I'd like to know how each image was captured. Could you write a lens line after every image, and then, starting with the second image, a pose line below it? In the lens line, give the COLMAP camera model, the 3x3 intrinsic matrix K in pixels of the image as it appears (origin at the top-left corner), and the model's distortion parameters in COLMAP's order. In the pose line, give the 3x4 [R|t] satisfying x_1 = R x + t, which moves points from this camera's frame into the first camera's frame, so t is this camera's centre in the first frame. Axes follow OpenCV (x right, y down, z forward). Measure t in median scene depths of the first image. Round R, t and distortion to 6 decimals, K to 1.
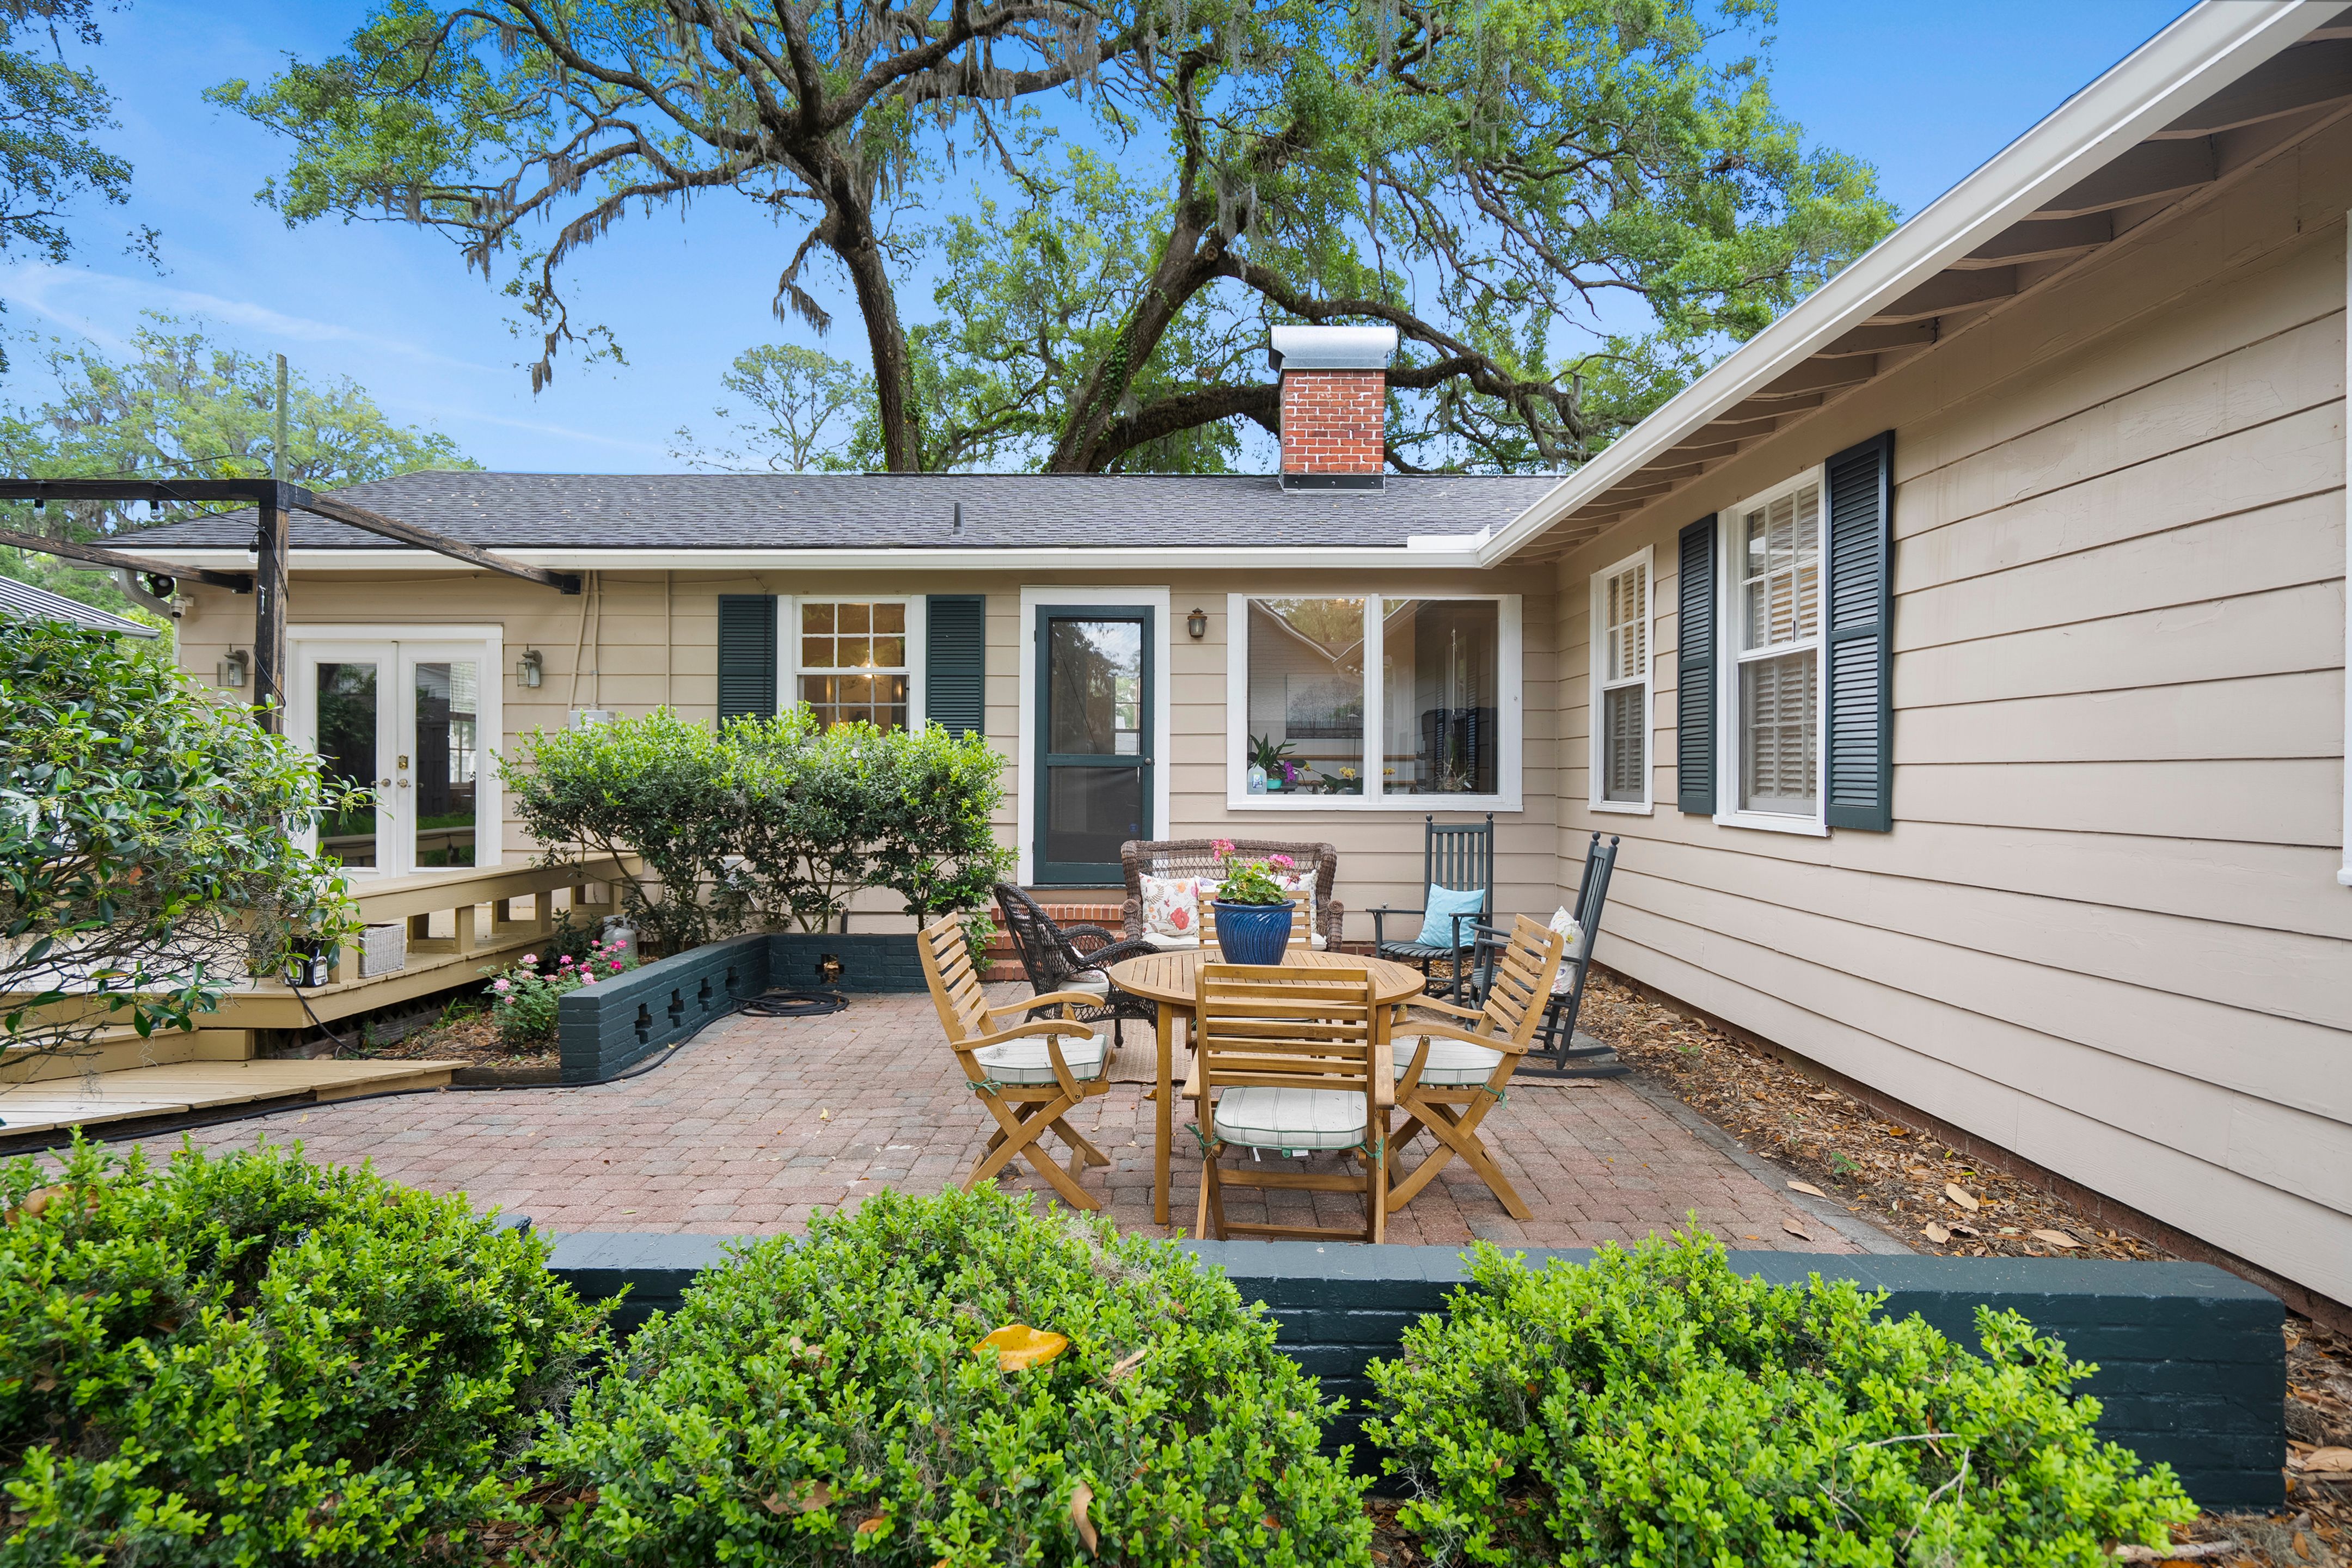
lens RADIAL K [[1184.7, 0, 1174.8], [0, 1184.7, 781.9], [0, 0, 1]] dist [-0.001485, 0.000975]
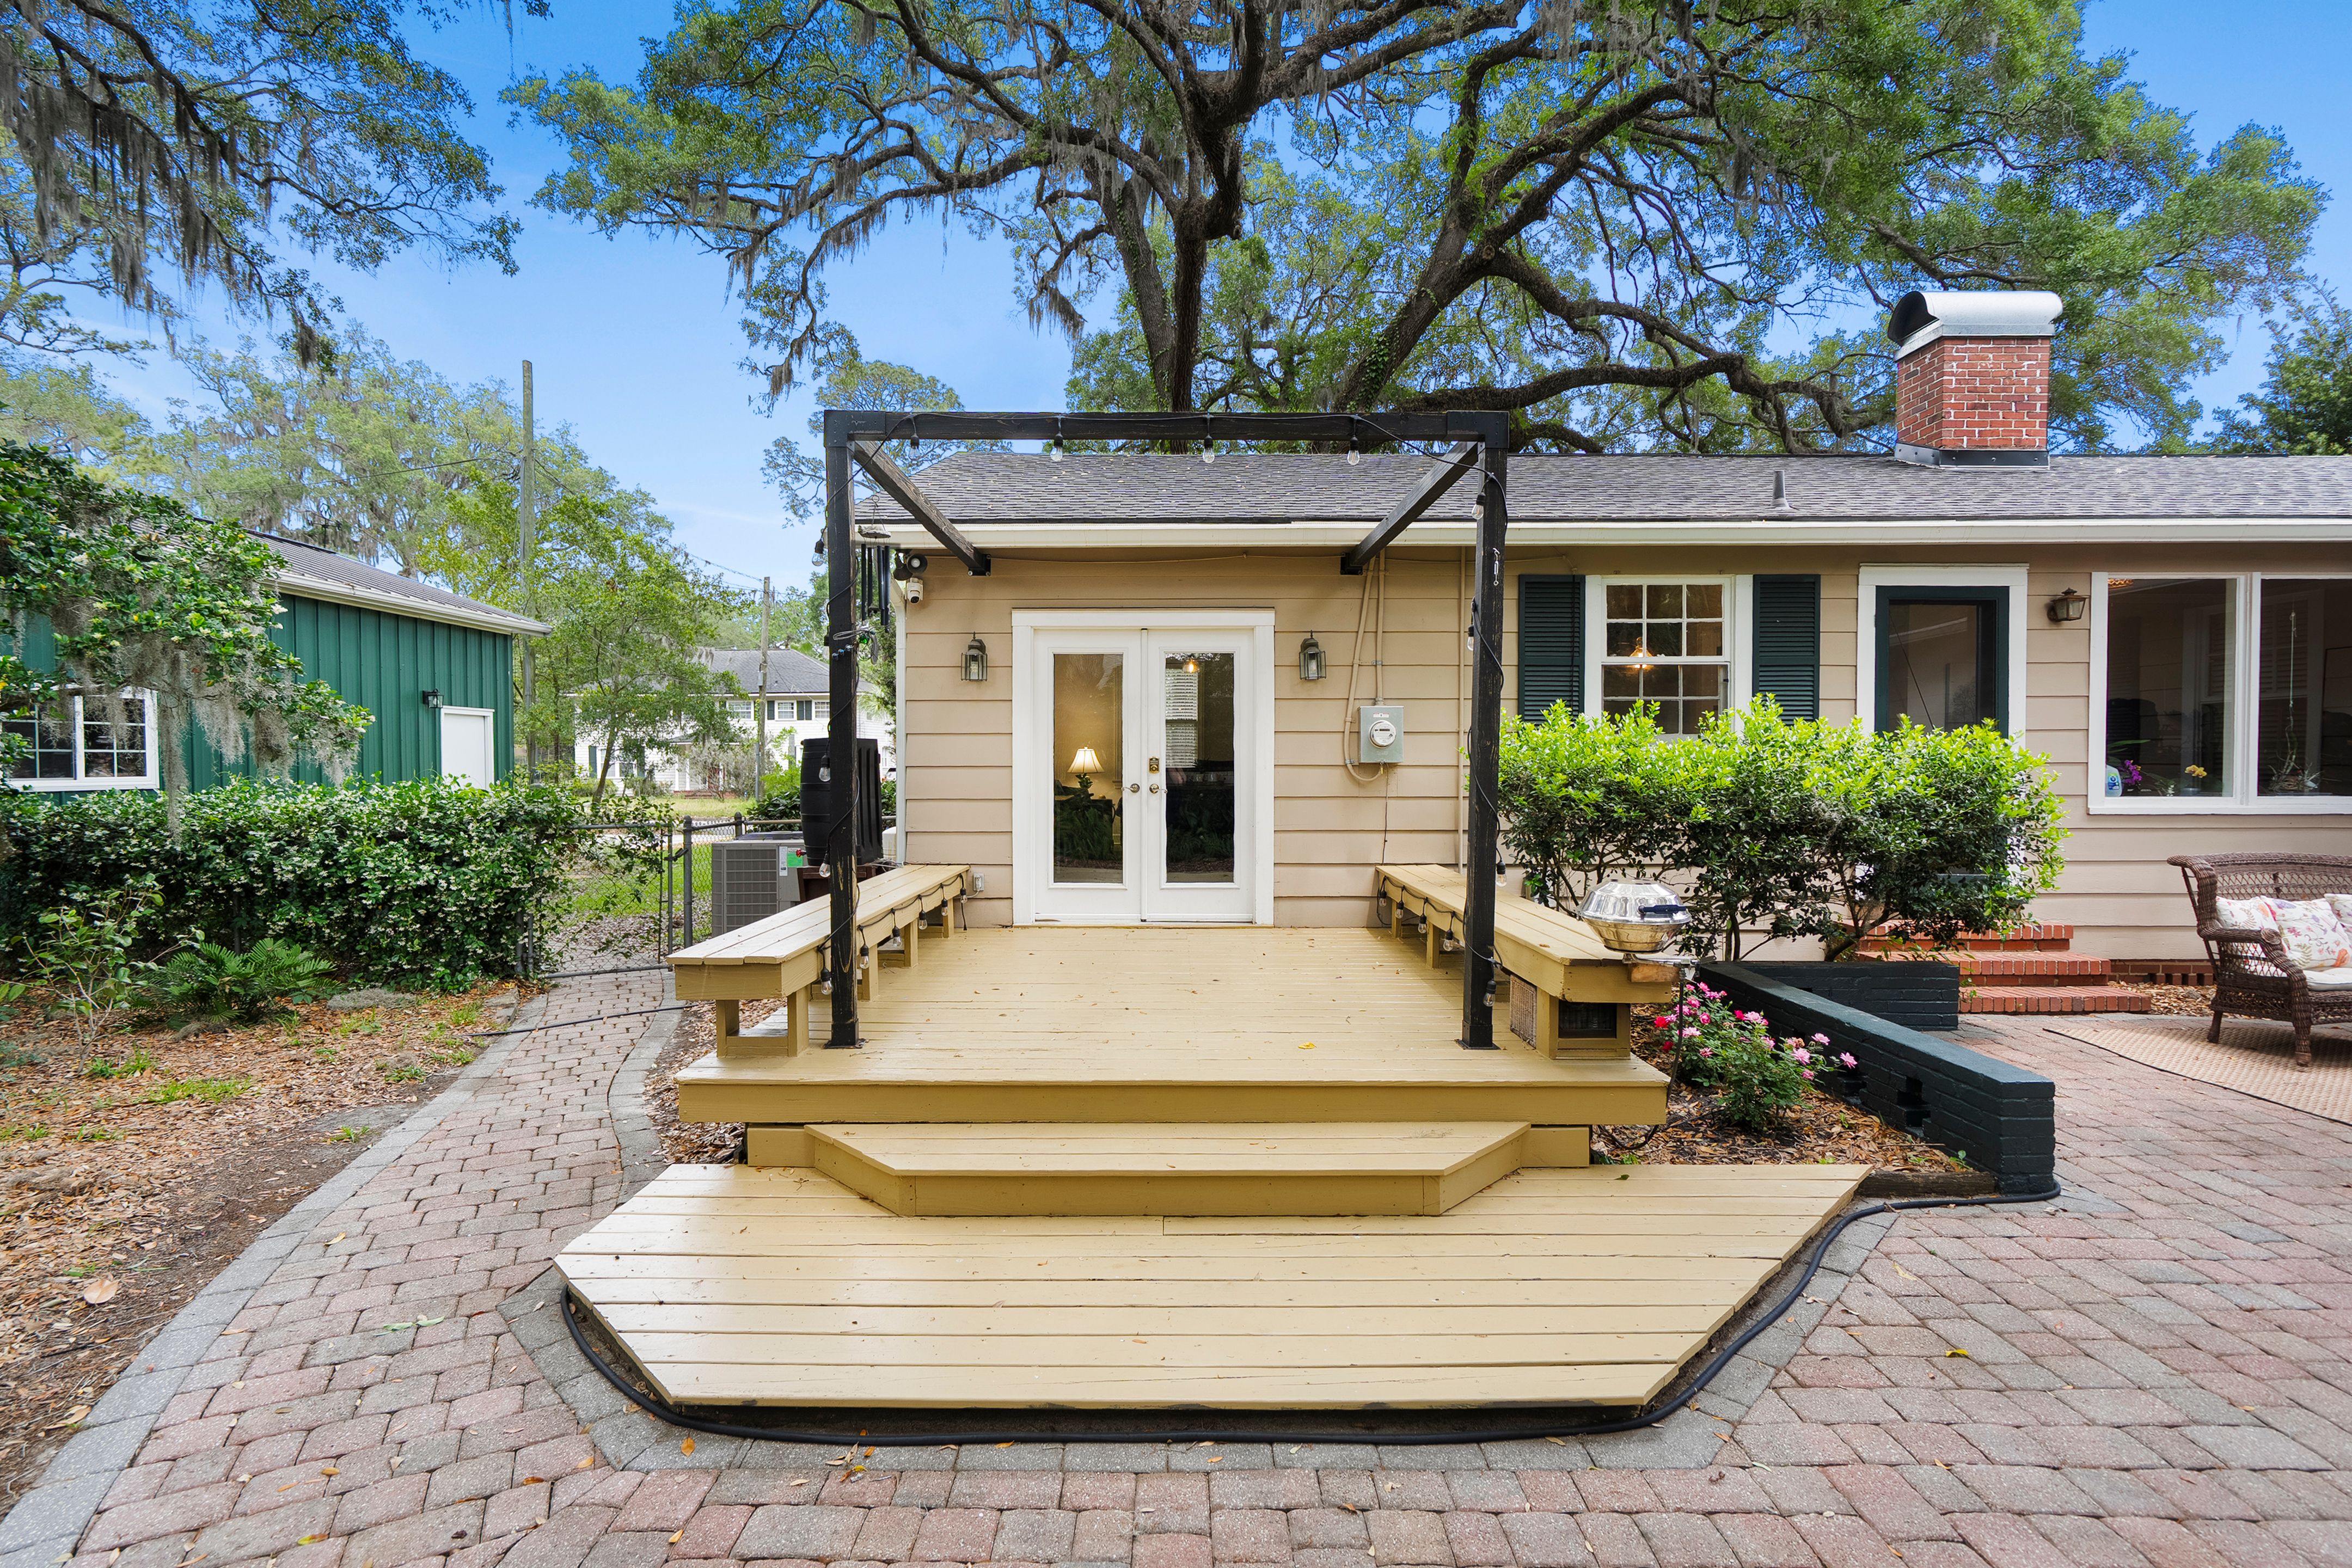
lens RADIAL K [[1087.4, 0, 1177.6], [0, 1087.4, 781.9], [0, 0, 1]] dist [-0.004414, 0.001466]
pose [[0.999985, -0.004428, 0.003248, -0.634045], [0.004393, 0.999932, 0.010785, -0.012295], [-0.003295, -0.010771, 0.999937, 0.178924]]
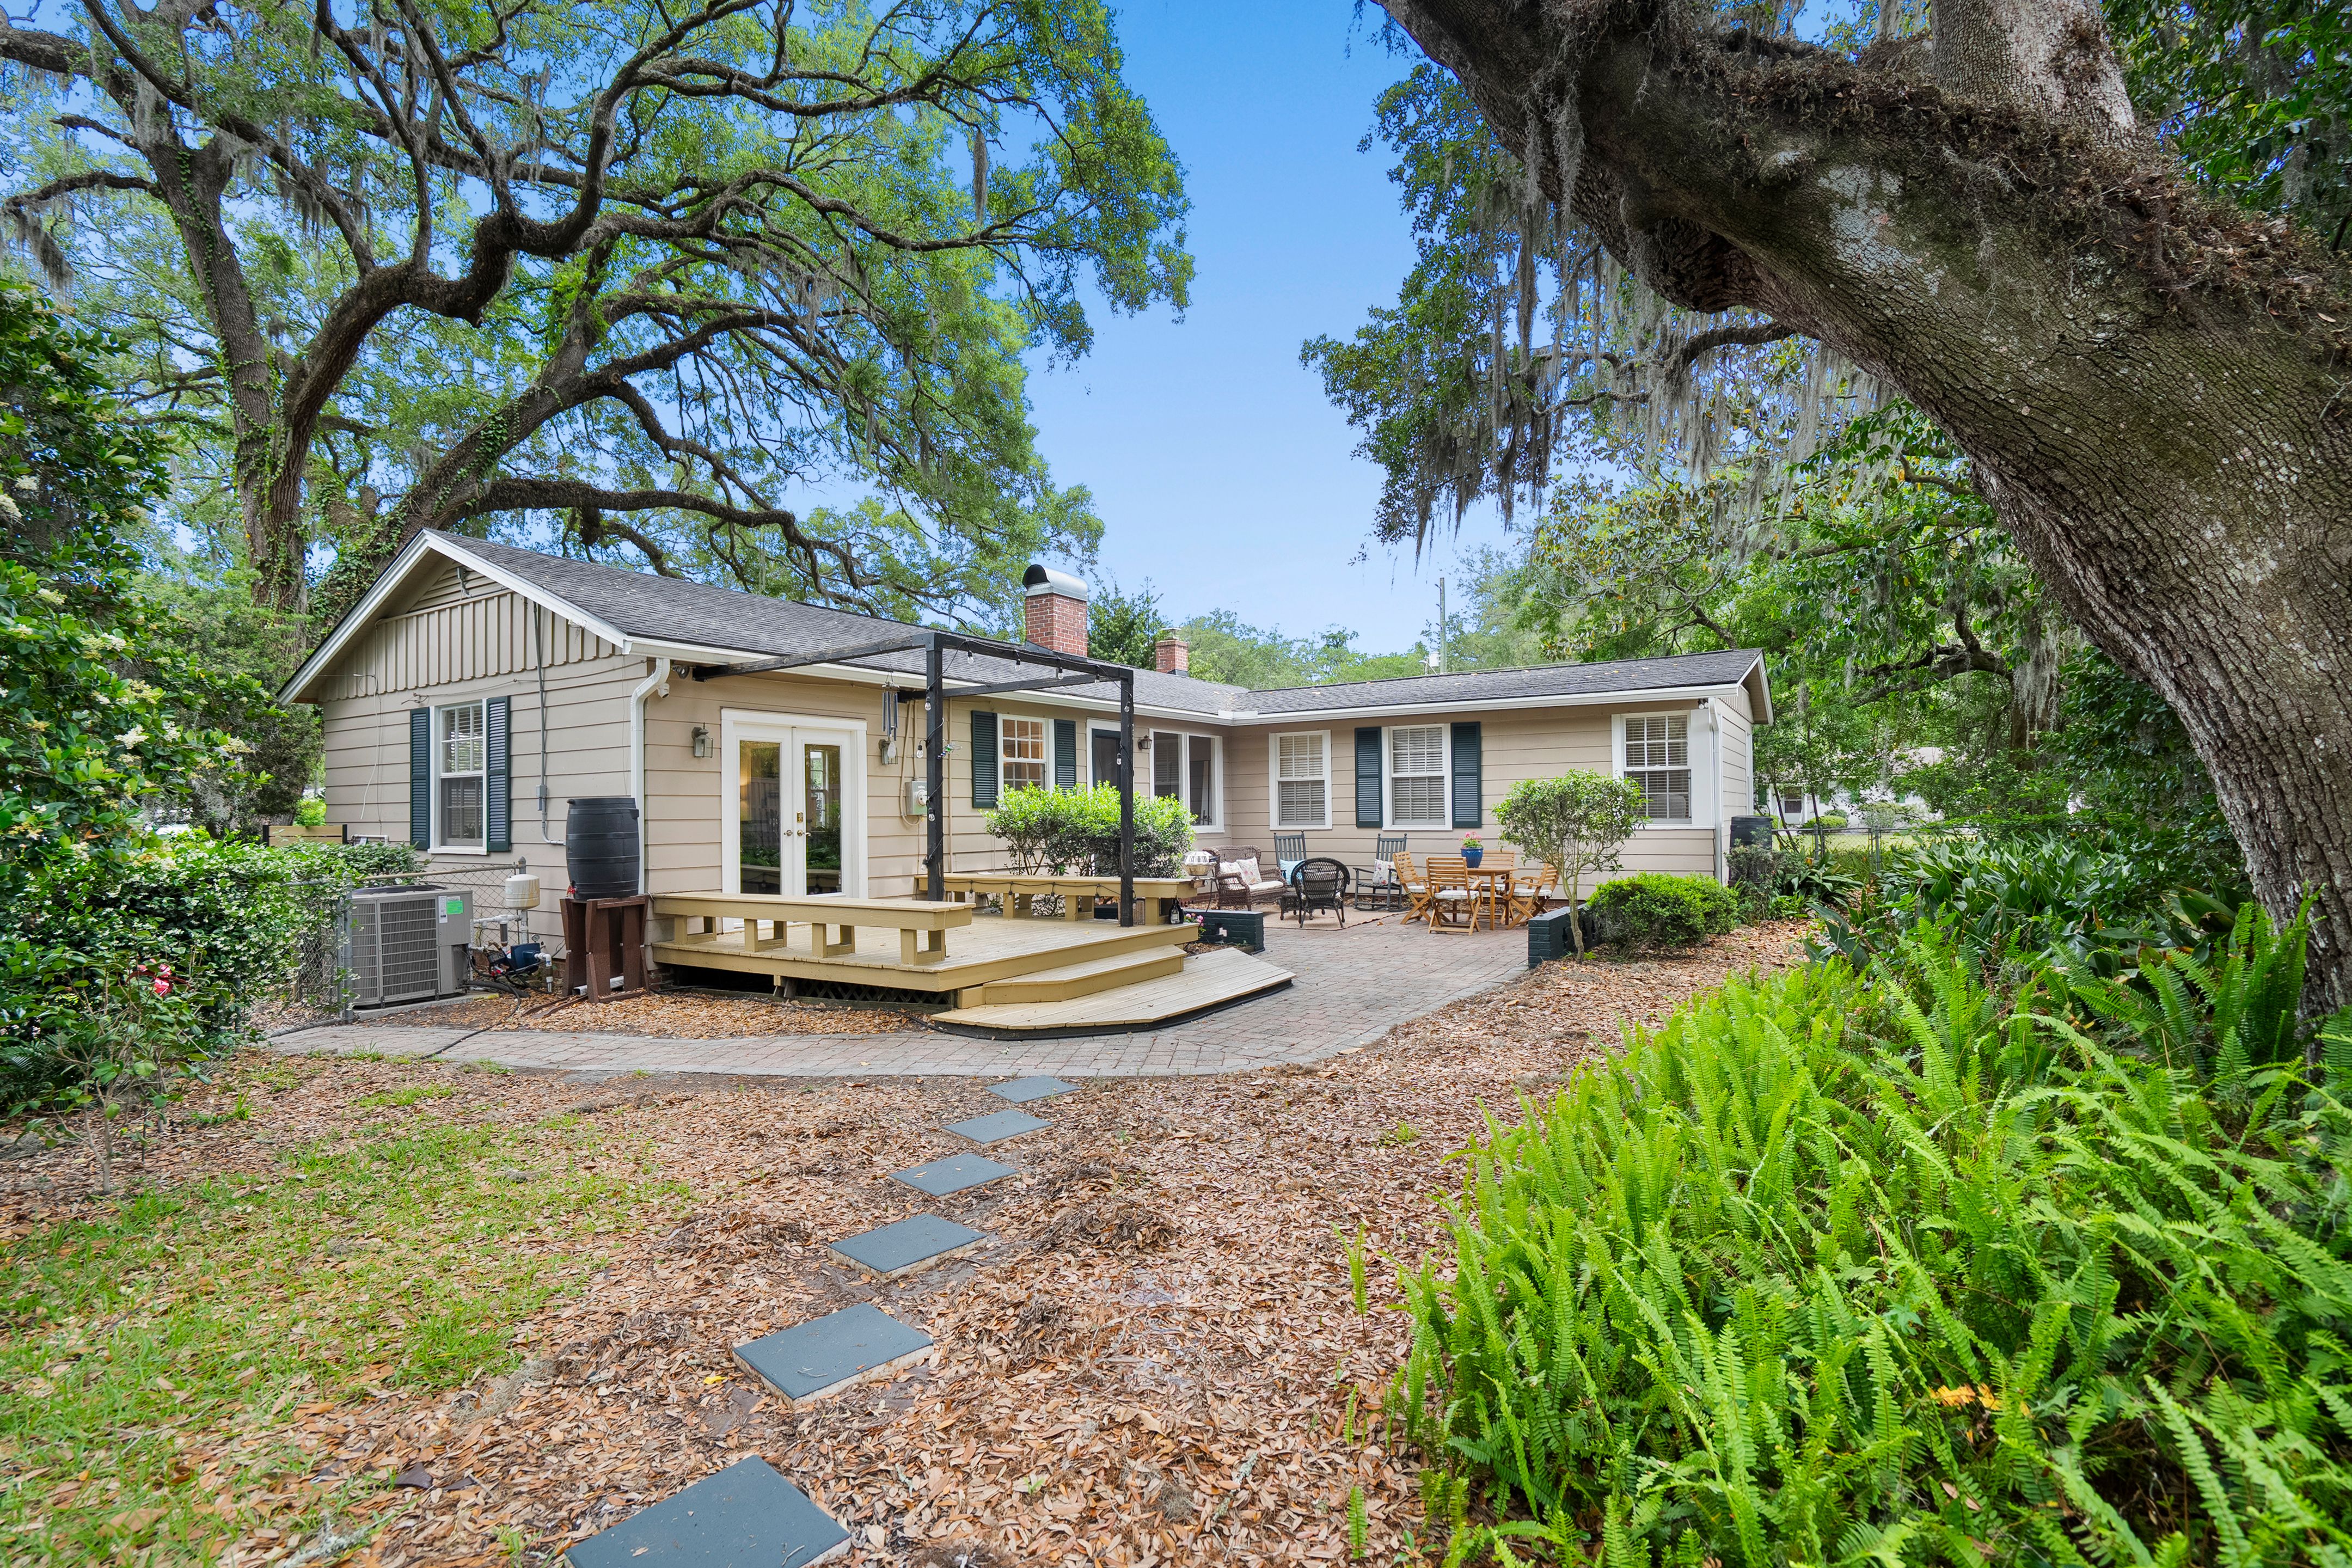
lens RADIAL K [[1087.4, 0, 1188.3], [0, 1087.4, 783.8], [0, 0, 1]] dist [-0.004414, 0.001466]
pose [[0.519764, 0.013708, 0.854200, -1.463409], [0.027975, 0.999062, -0.033055, -0.002037], [-0.853852, 0.041077, 0.518893, -0.008451]]
